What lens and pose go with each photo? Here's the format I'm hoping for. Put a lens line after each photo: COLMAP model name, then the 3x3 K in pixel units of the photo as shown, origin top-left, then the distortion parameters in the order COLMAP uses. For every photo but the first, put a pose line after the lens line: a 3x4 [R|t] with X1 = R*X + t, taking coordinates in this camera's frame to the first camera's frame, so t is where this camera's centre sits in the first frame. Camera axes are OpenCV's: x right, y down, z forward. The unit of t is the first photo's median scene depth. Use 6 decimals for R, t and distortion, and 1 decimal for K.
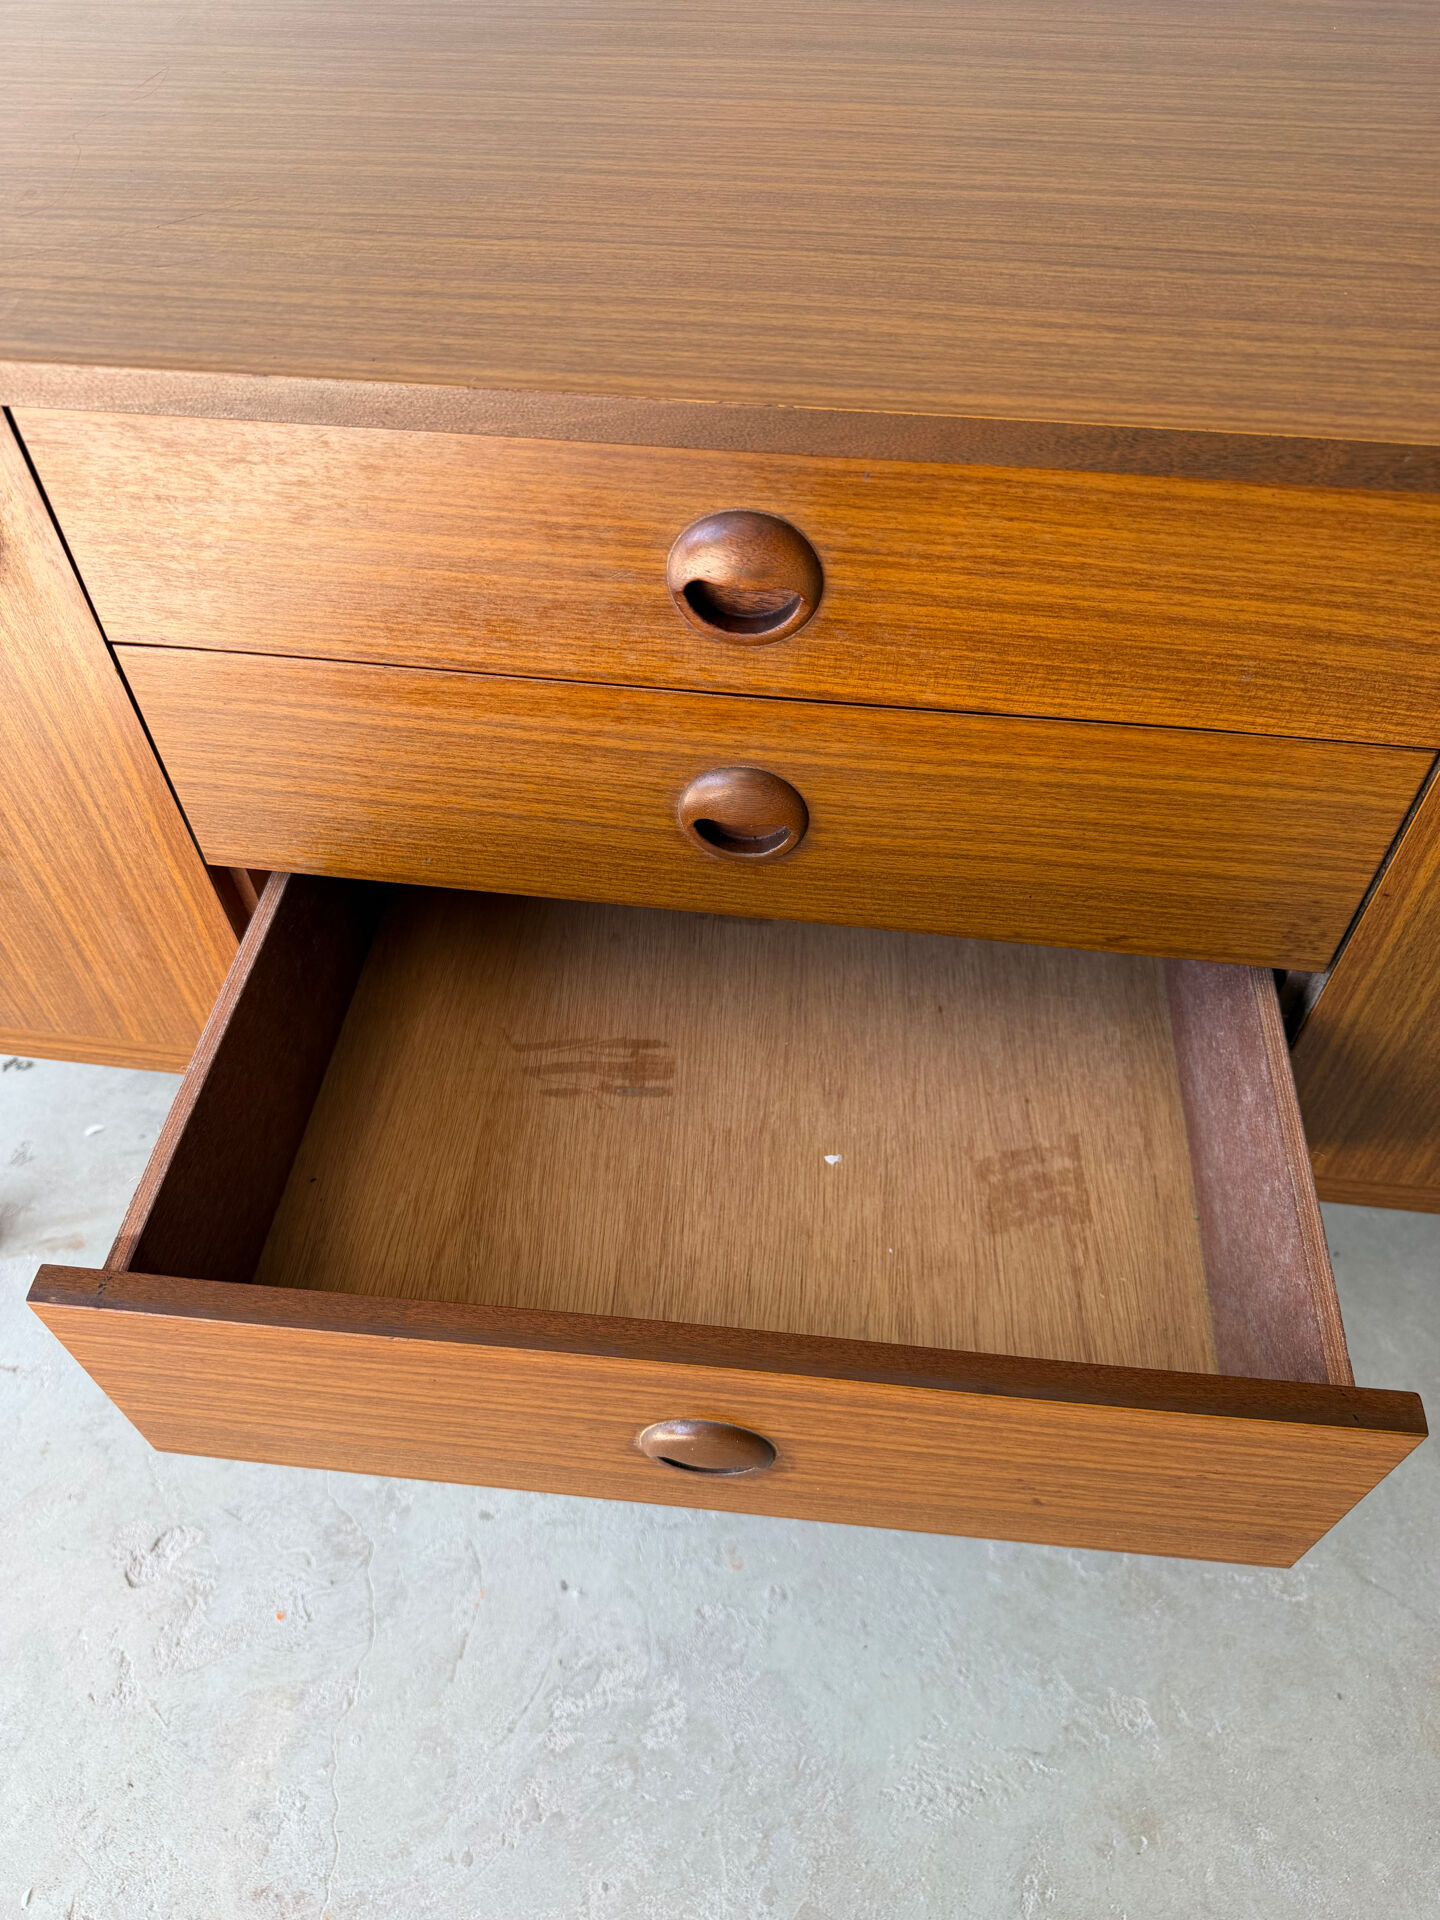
lens RADIAL K [[1357.6, 0, 706.6], [0, 1357.6, 948.6], [0, 0, 1]] dist [0.014591, -0.024055]
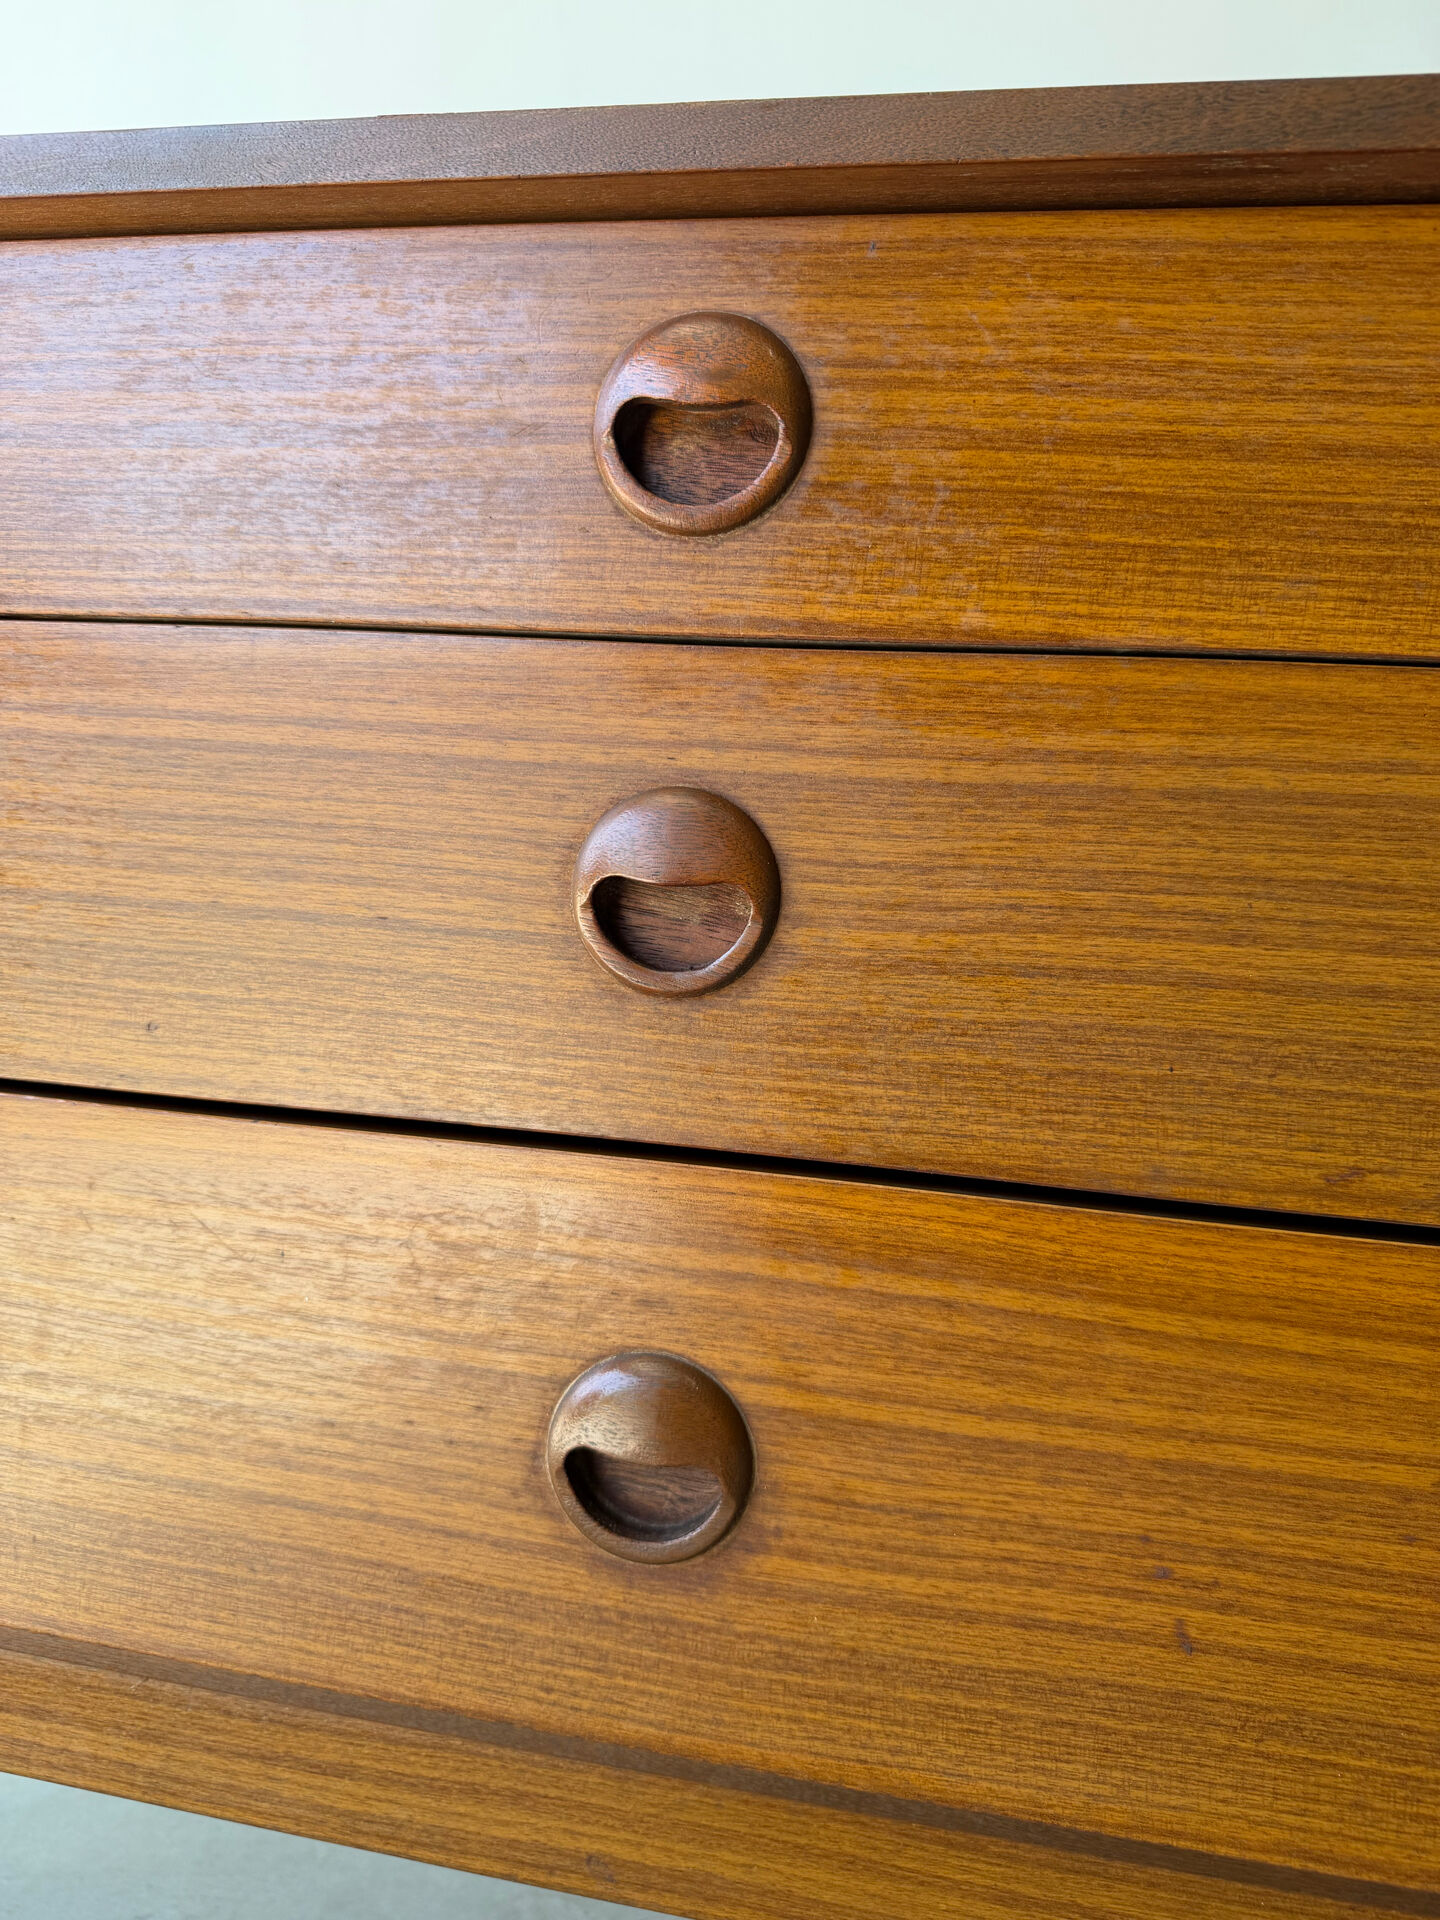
lens RADIAL K [[1438.3, 0, 717.7], [0, 1438.3, 953.2], [0, 0, 1]] dist [-0.034354, 0.019306]
pose [[0.995252, 0.082510, -0.051637, 0.088948], [-0.093979, 0.676437, -0.730480, 0.417961], [-0.025342, 0.731864, 0.680979, 0.633819]]
